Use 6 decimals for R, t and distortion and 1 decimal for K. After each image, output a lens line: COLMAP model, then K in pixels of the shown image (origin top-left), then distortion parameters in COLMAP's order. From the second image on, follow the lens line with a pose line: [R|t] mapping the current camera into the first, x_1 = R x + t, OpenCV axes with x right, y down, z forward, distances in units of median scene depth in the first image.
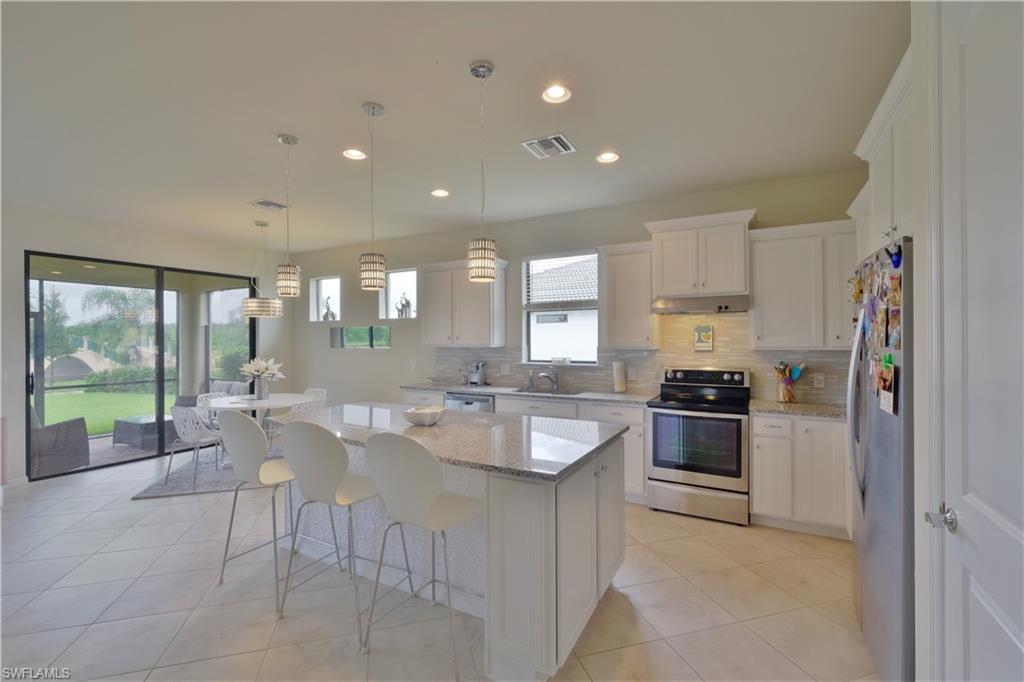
lens RADIAL K [[444.5, 0, 510.9], [0, 444.5, 338.3], [0, 0, 1]] dist [-0.002181, -0.000101]
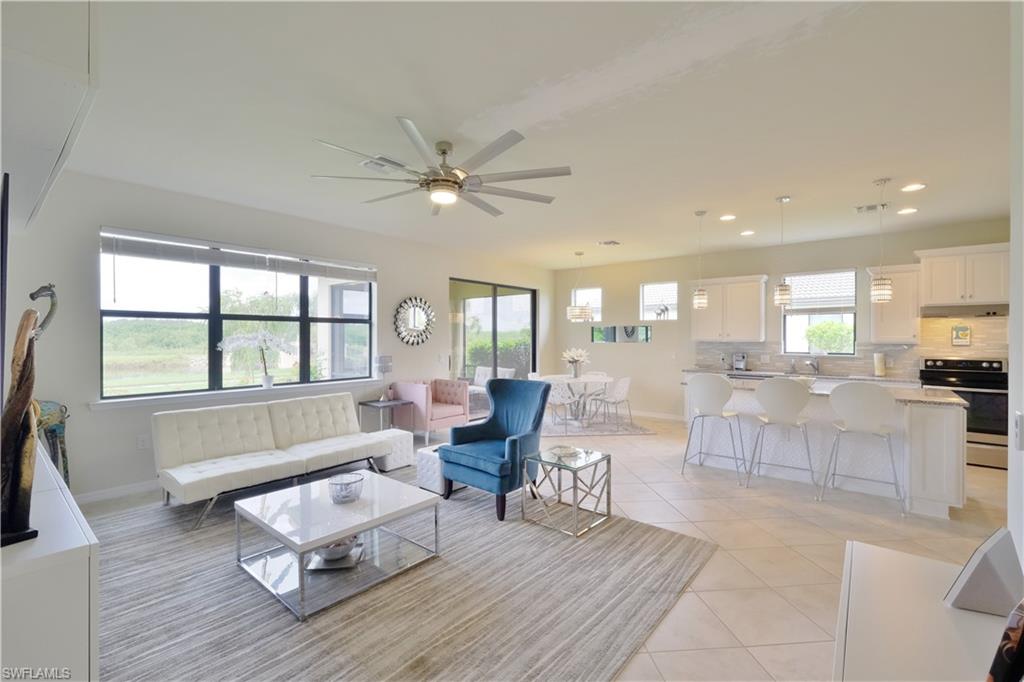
lens RADIAL K [[444.5, 0, 510.9], [0, 444.5, 338.3], [0, 0, 1]] dist [-0.002181, -0.000101]
pose [[0.982793, 0.006468, -0.184599, -0.508610], [-0.005647, 0.999972, 0.004973, 0.006687], [0.184626, -0.003845, 0.982801, -0.432903]]
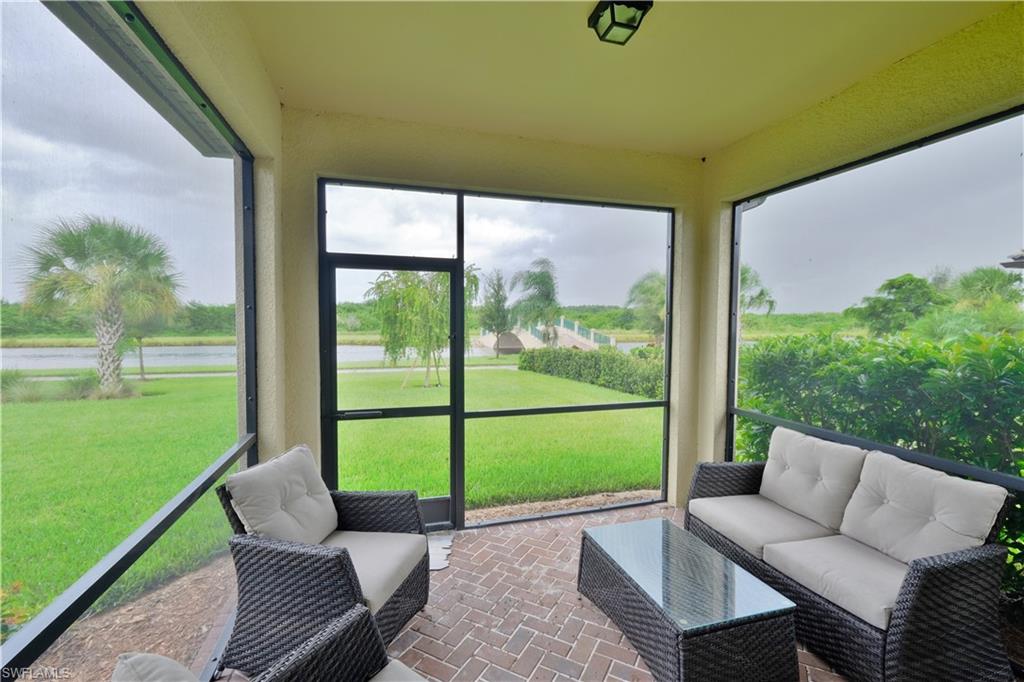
lens RADIAL K [[447.8, 0, 514.2], [0, 447.8, 337.5], [0, 0, 1]] dist [-0.003109, -0.000122]
pose [[0.716155, 0.034458, -0.697090, -0.891426], [-0.004949, 0.999006, 0.044297, 0.006019], [0.697924, -0.028274, 0.715614, 0.913751]]
